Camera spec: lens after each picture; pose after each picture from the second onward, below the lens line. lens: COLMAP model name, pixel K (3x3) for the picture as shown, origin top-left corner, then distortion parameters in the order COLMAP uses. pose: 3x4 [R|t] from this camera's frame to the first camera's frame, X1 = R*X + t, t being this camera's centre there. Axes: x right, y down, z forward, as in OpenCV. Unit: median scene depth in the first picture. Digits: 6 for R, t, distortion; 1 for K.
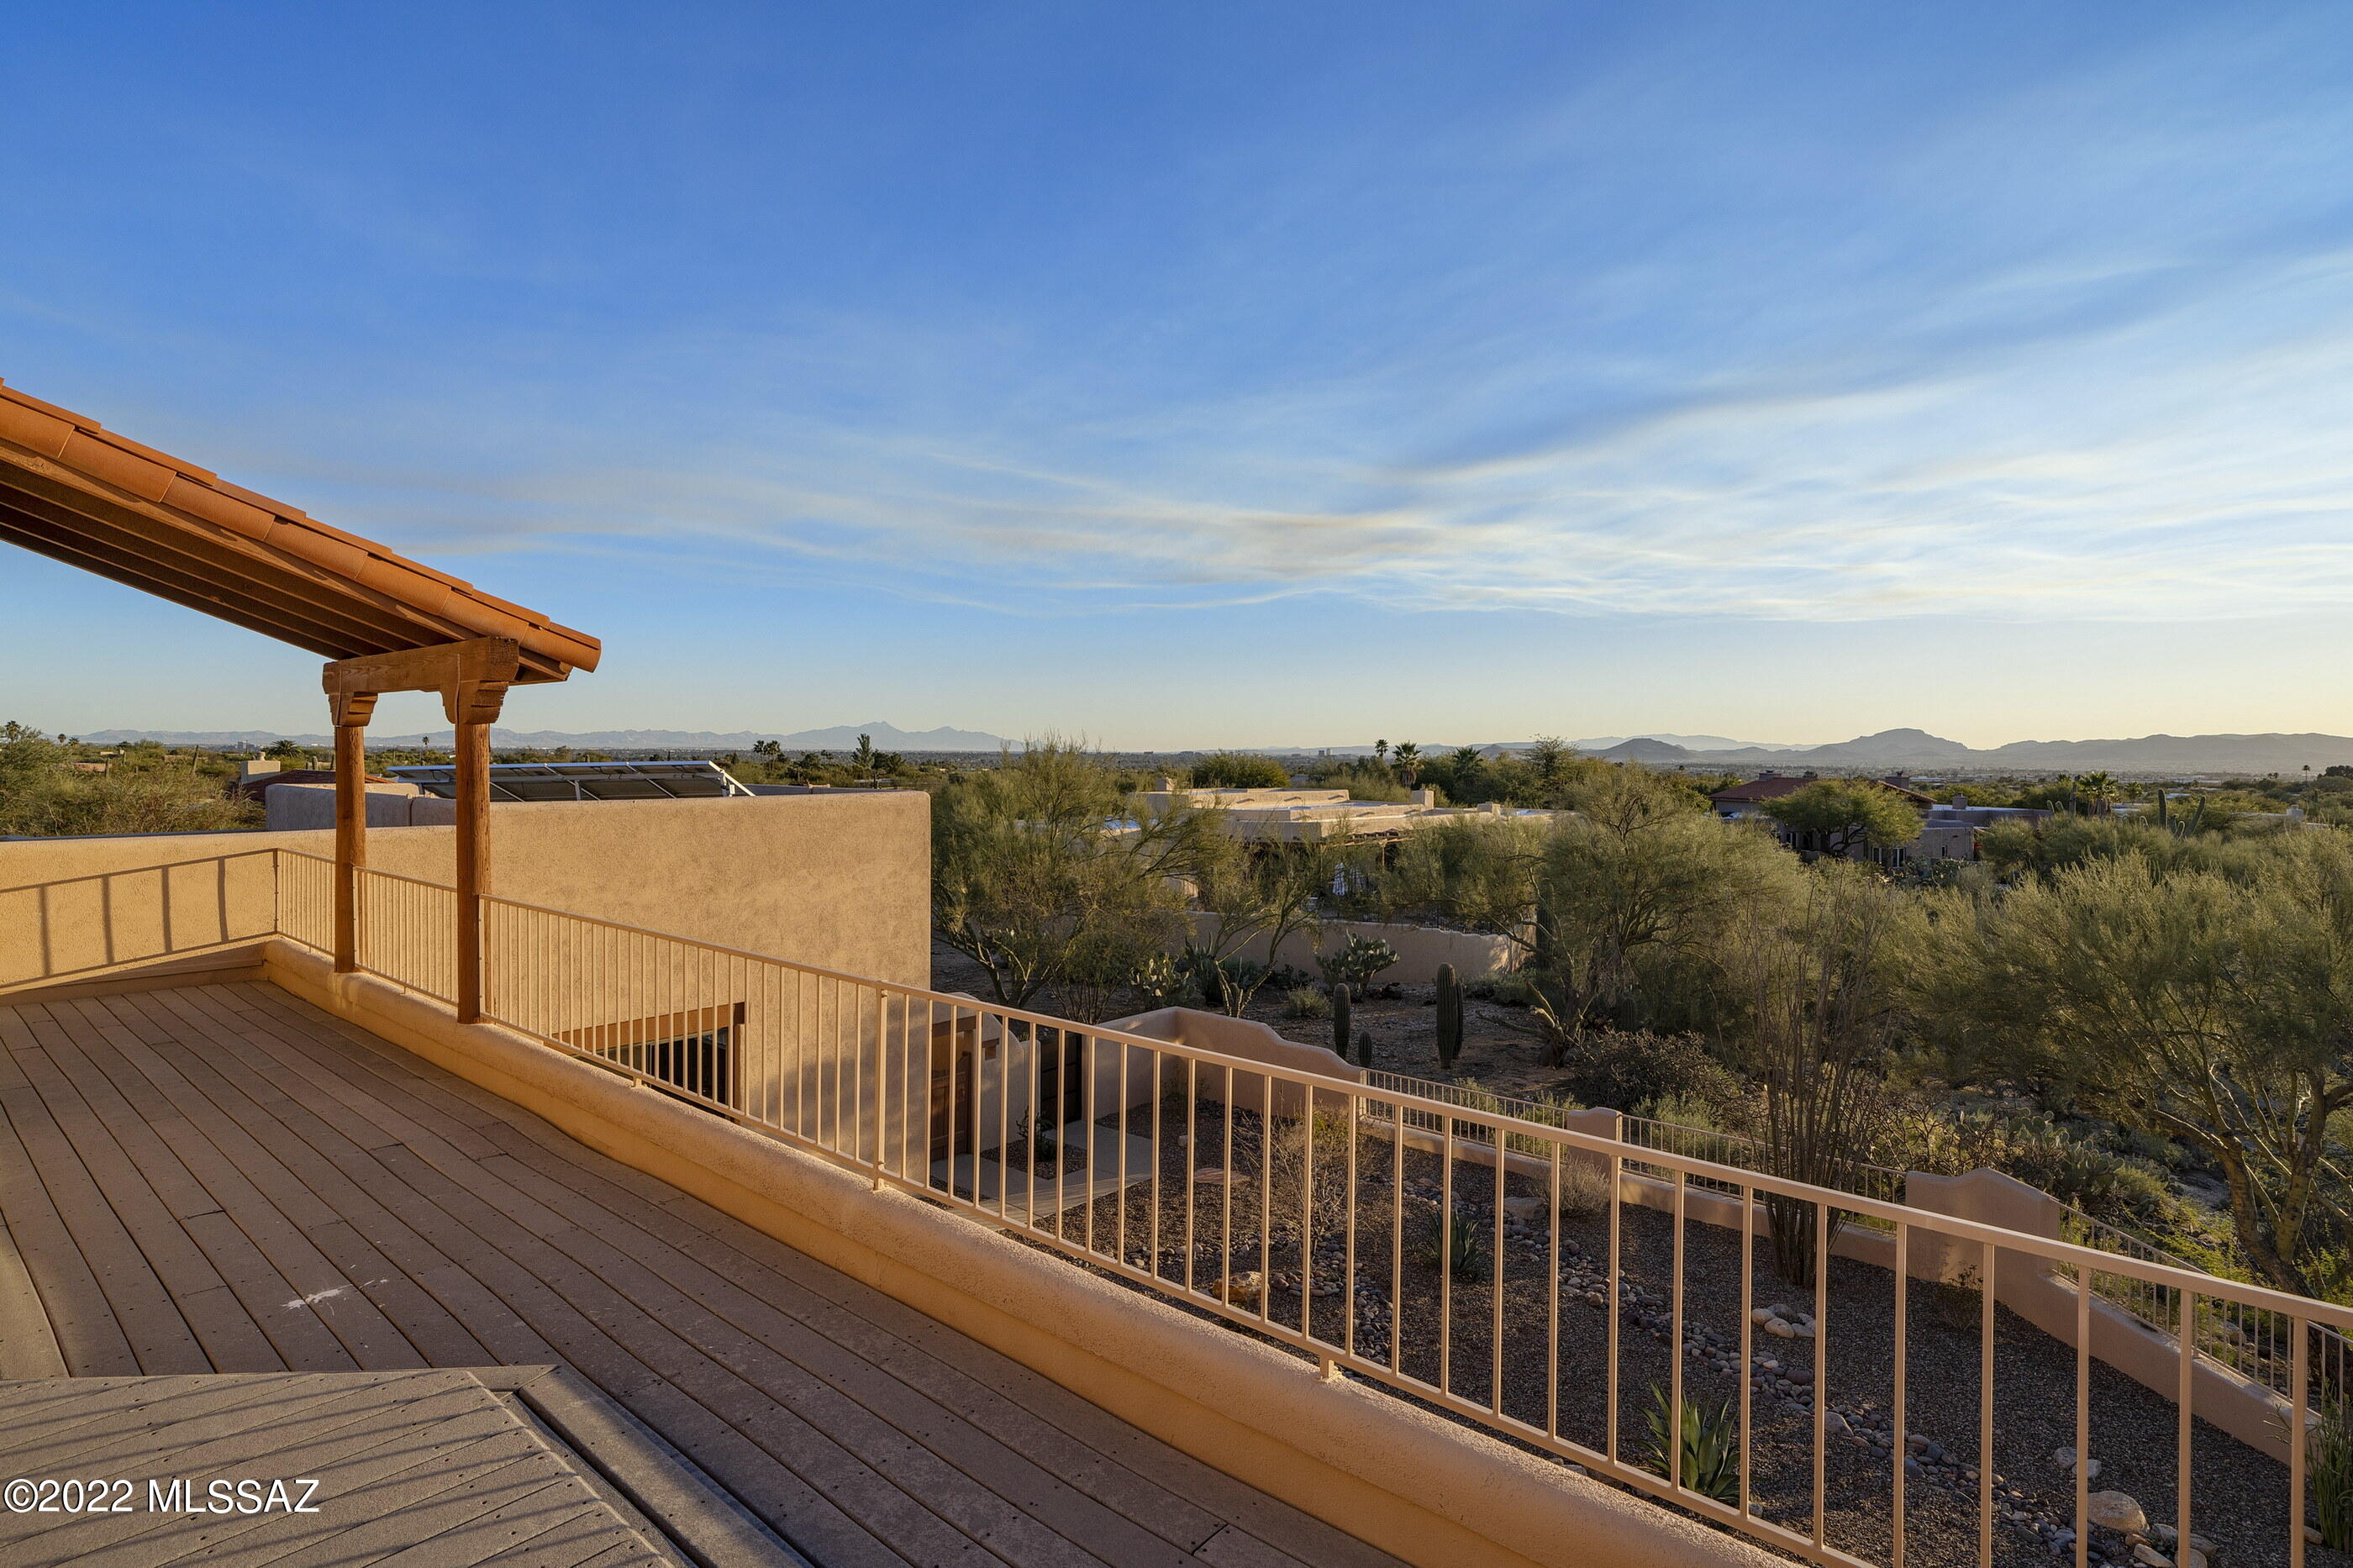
lens RADIAL K [[1170.2, 0, 1176.5], [0, 1170.2, 784.0], [0, 0, 1]] dist [-0.002125, -0.000507]
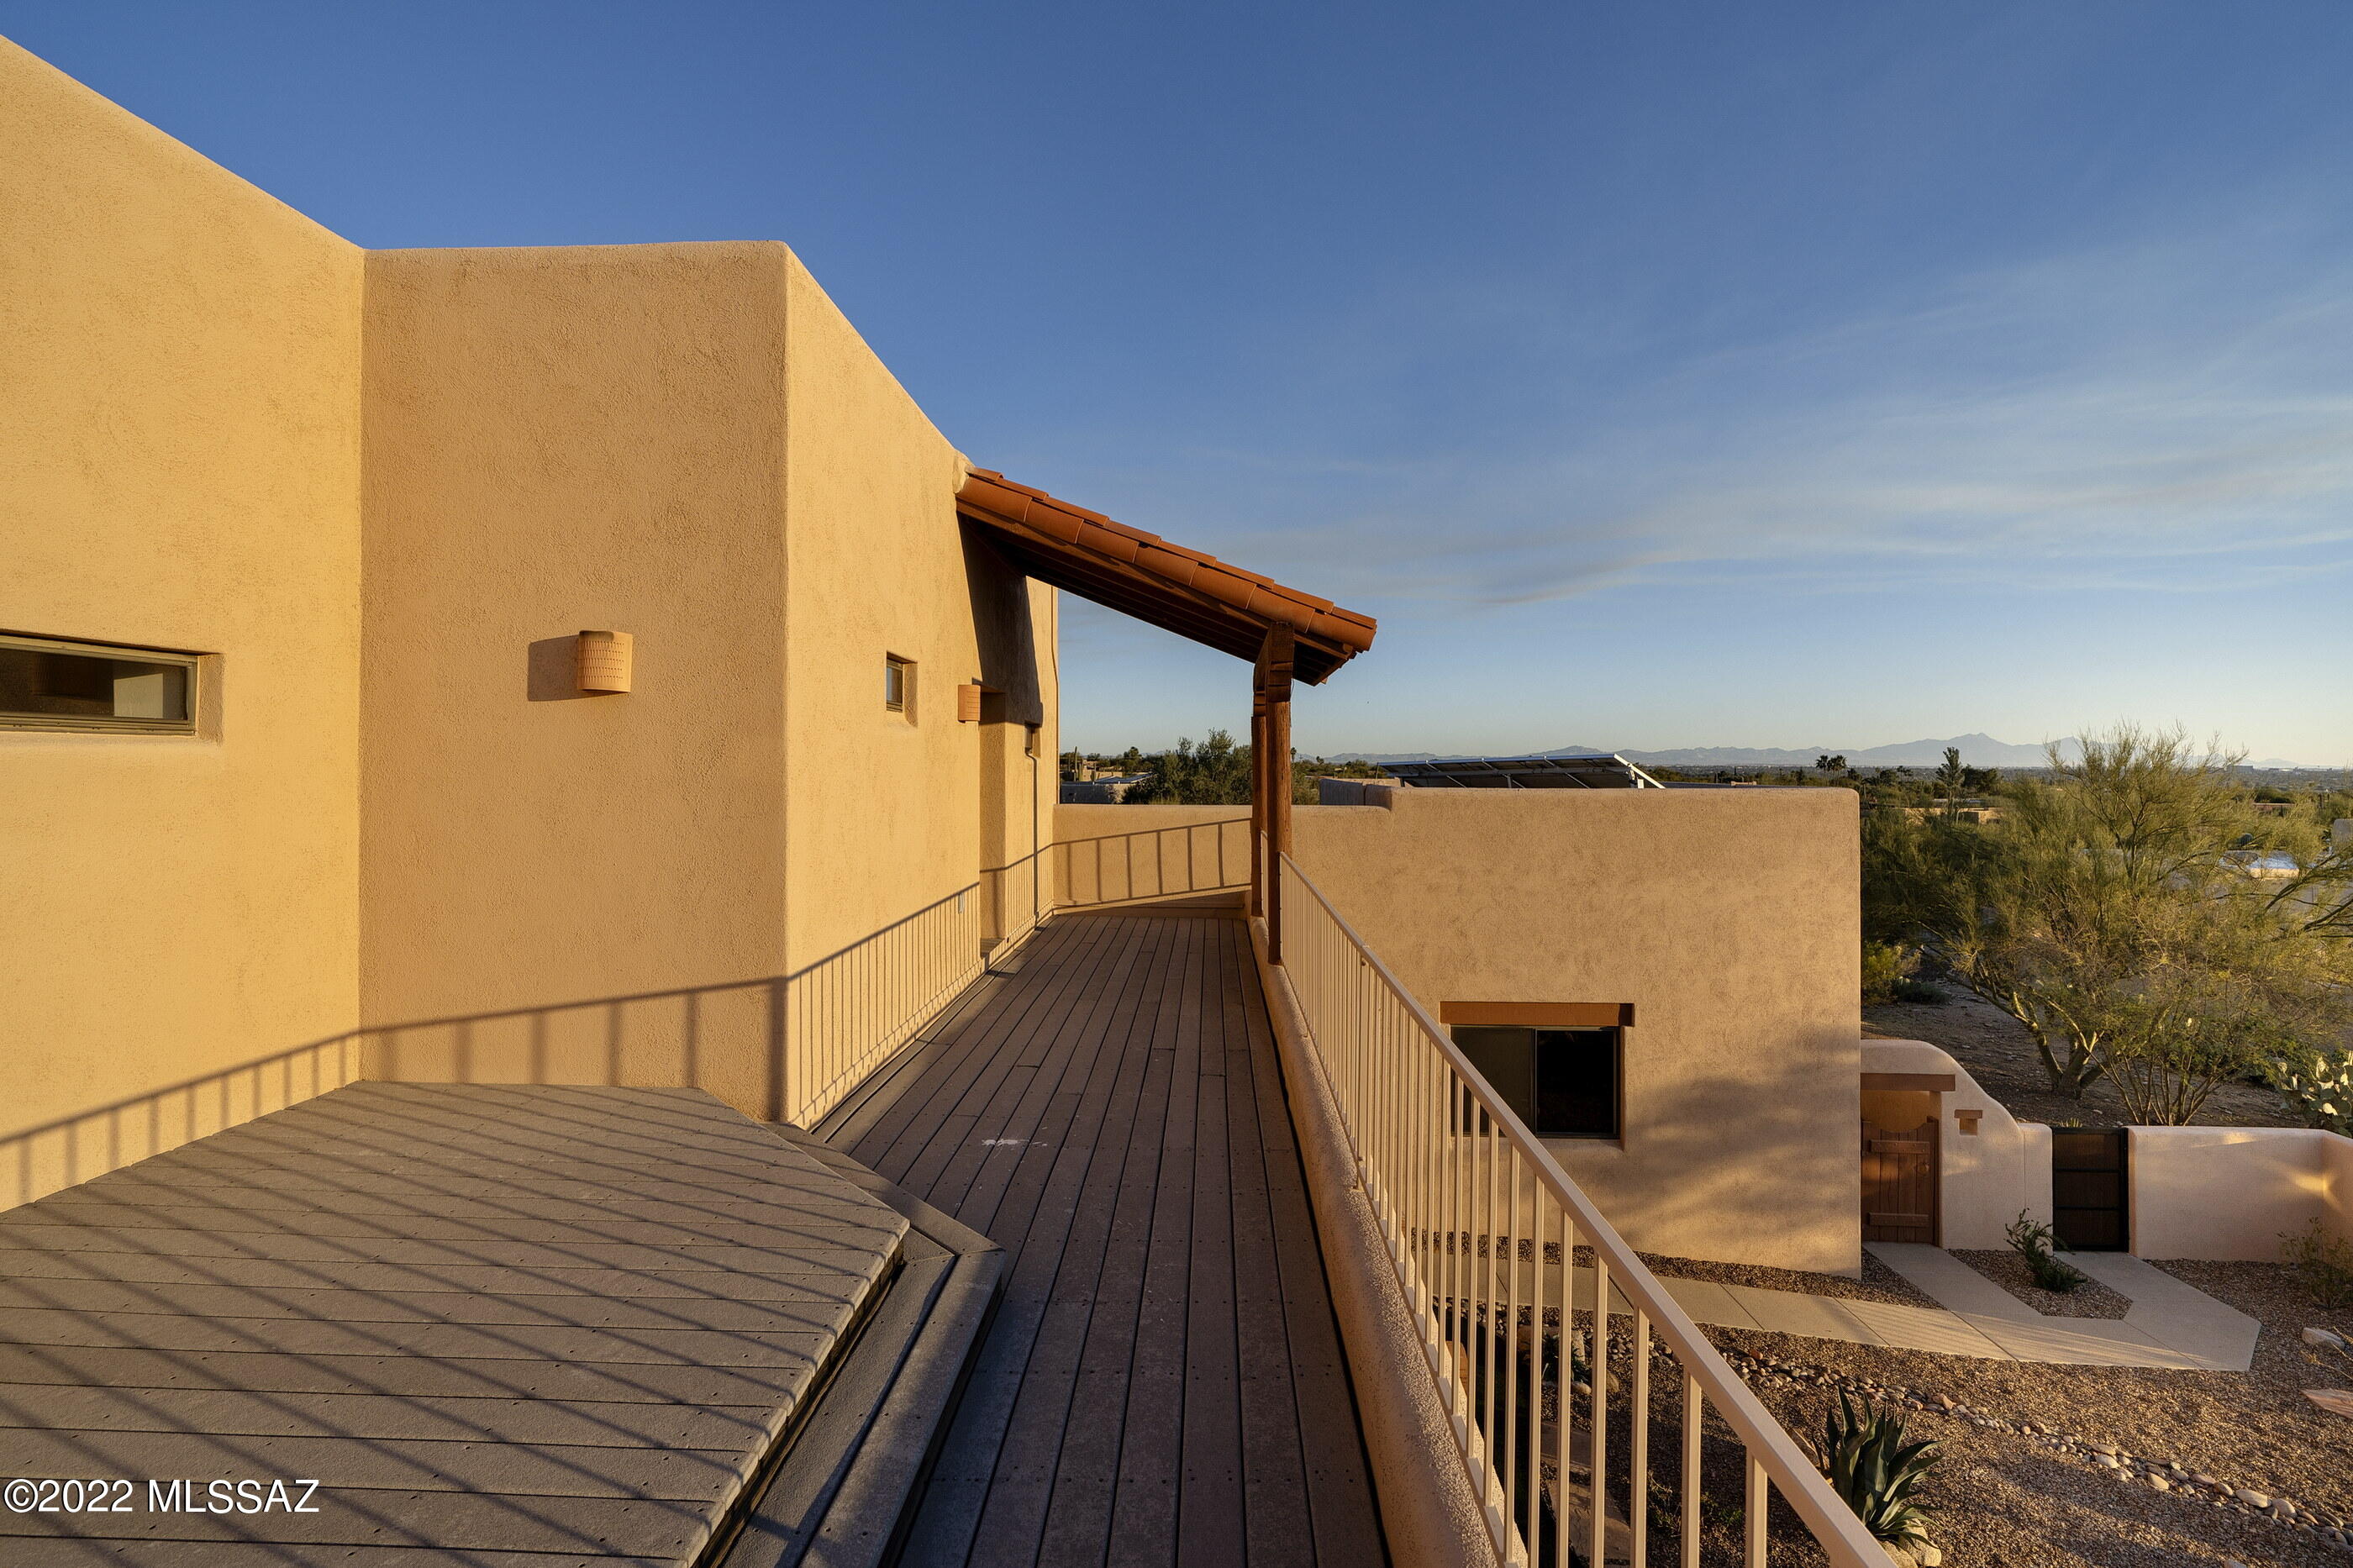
lens RADIAL K [[1114.8, 0, 1176.5], [0, 1114.8, 784.0], [0, 0, 1]] dist [-0.000214, -0.000046]
pose [[0.630395, 0.014002, -0.776148, 0.098105], [-0.026256, 0.999650, -0.003291, 0.018433], [0.775831, 0.022453, 0.630542, 0.125331]]
